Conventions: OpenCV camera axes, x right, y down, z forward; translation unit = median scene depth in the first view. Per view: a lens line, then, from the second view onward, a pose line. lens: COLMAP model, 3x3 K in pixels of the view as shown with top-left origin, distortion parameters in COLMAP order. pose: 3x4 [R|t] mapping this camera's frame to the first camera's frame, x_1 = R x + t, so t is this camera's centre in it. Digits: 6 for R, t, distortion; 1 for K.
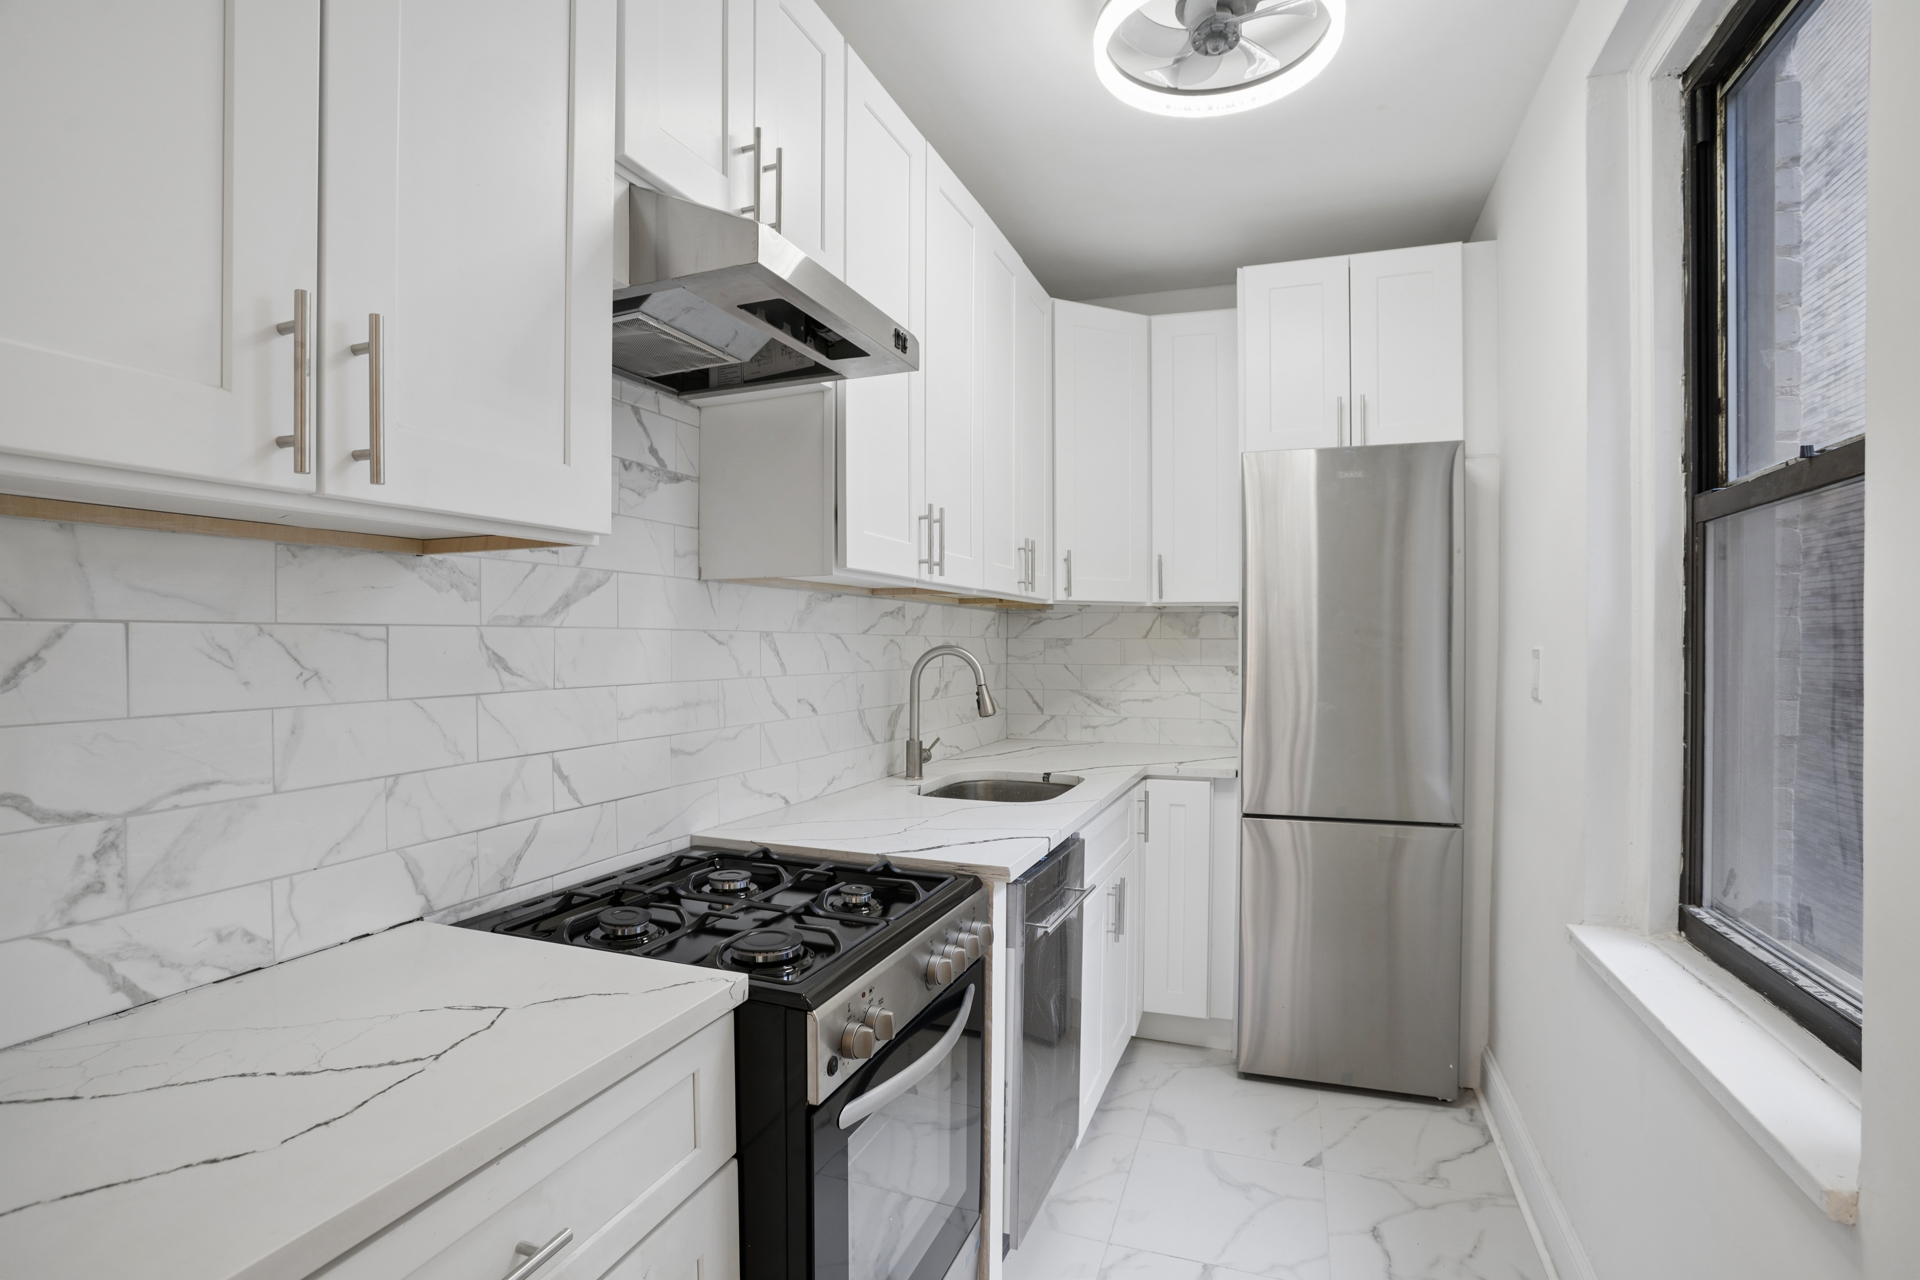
lens RADIAL K [[956.1, 0, 960.5], [0, 956.1, 640.4], [0, 0, 1]] dist [-0.000404, 0.003134]
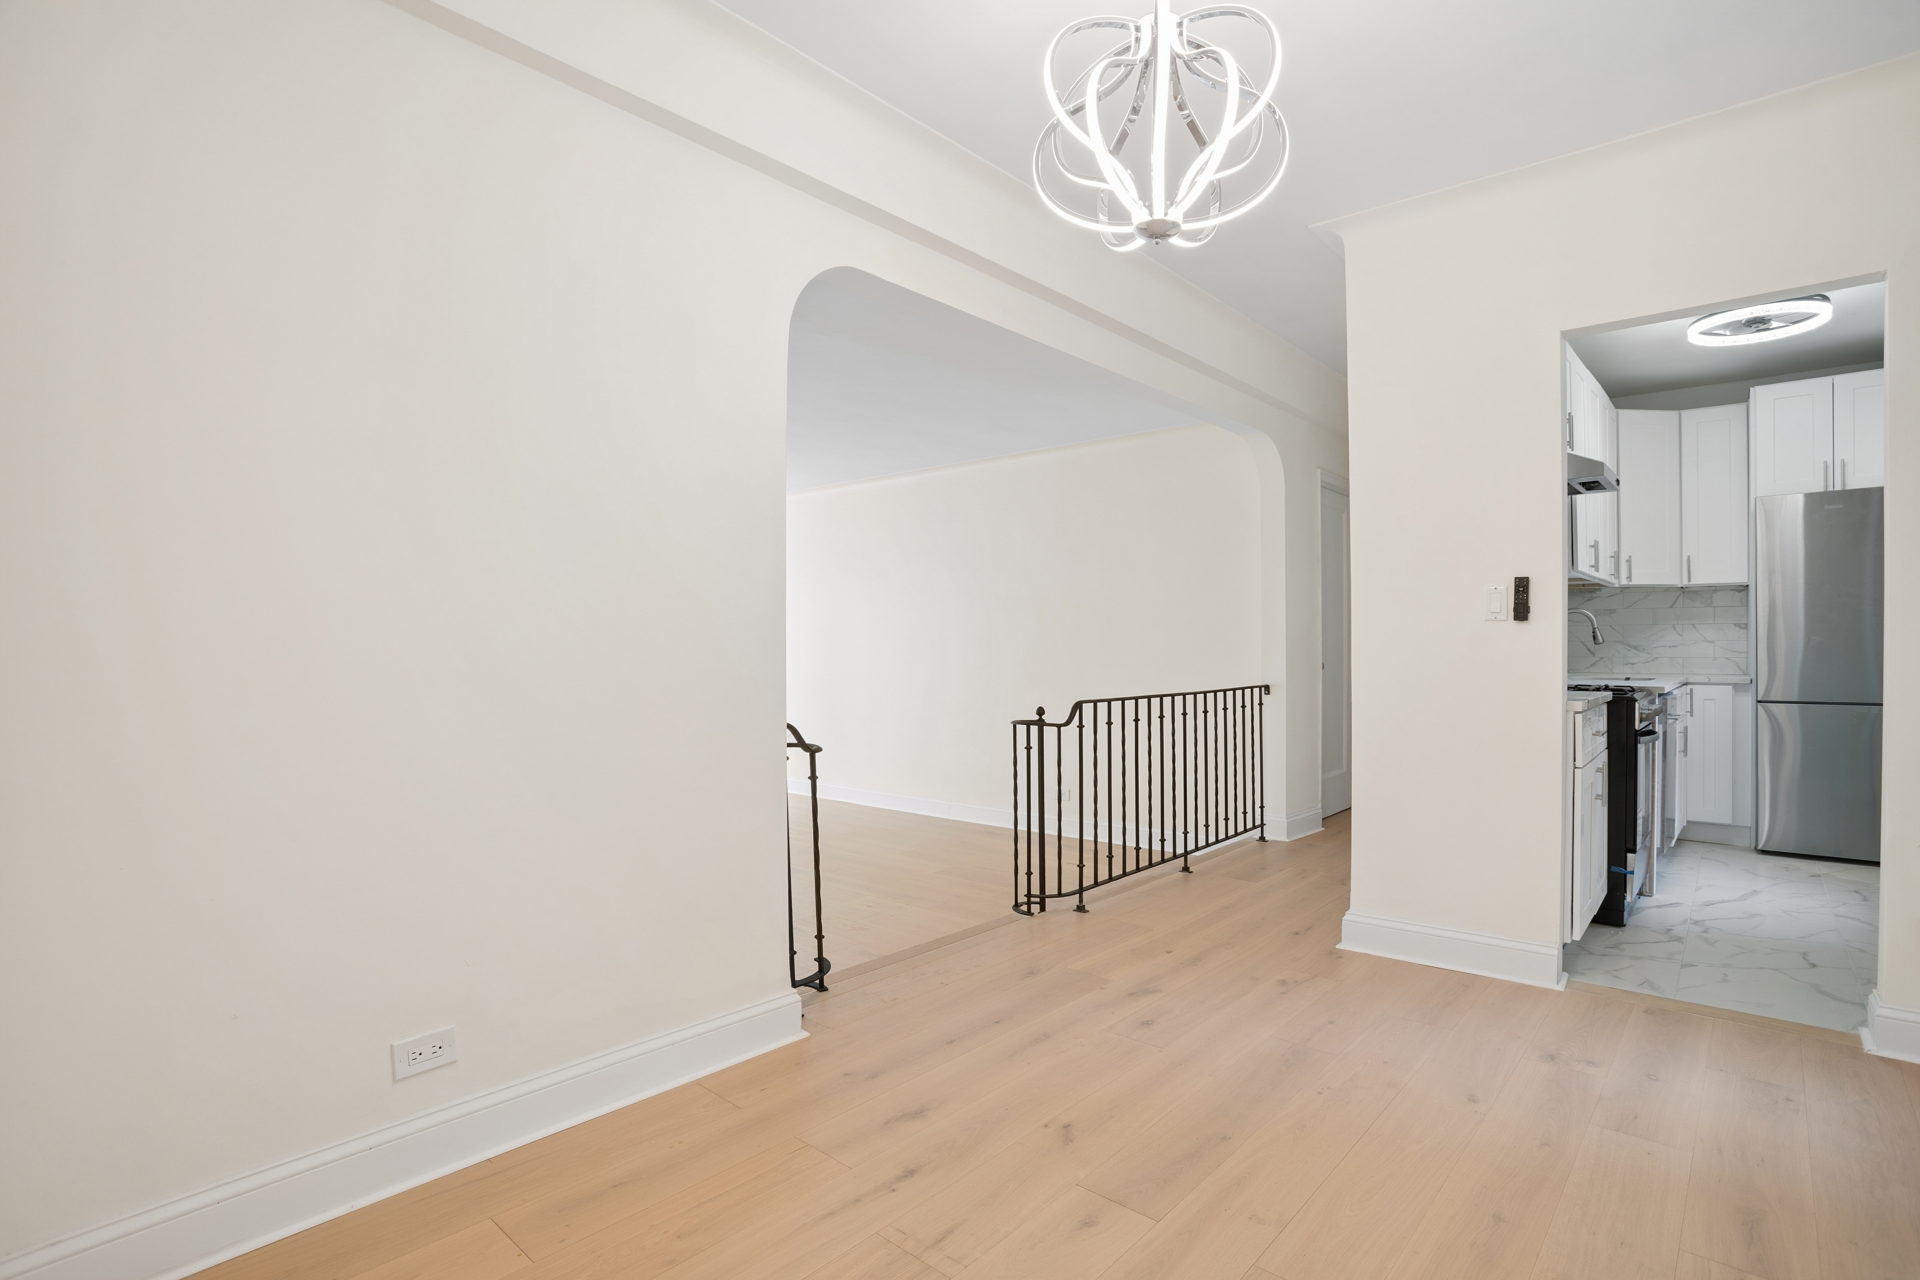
lens RADIAL K [[956.1, 0, 960.3], [0, 956.1, 647.5], [0, 0, 1]] dist [-0.000404, 0.003134]
pose [[0.940235, -0.010989, -0.340350, -0.439389], [0.010491, 0.999940, -0.003304, 0.066518], [0.340365, -0.000463, 0.940293, -1.045658]]
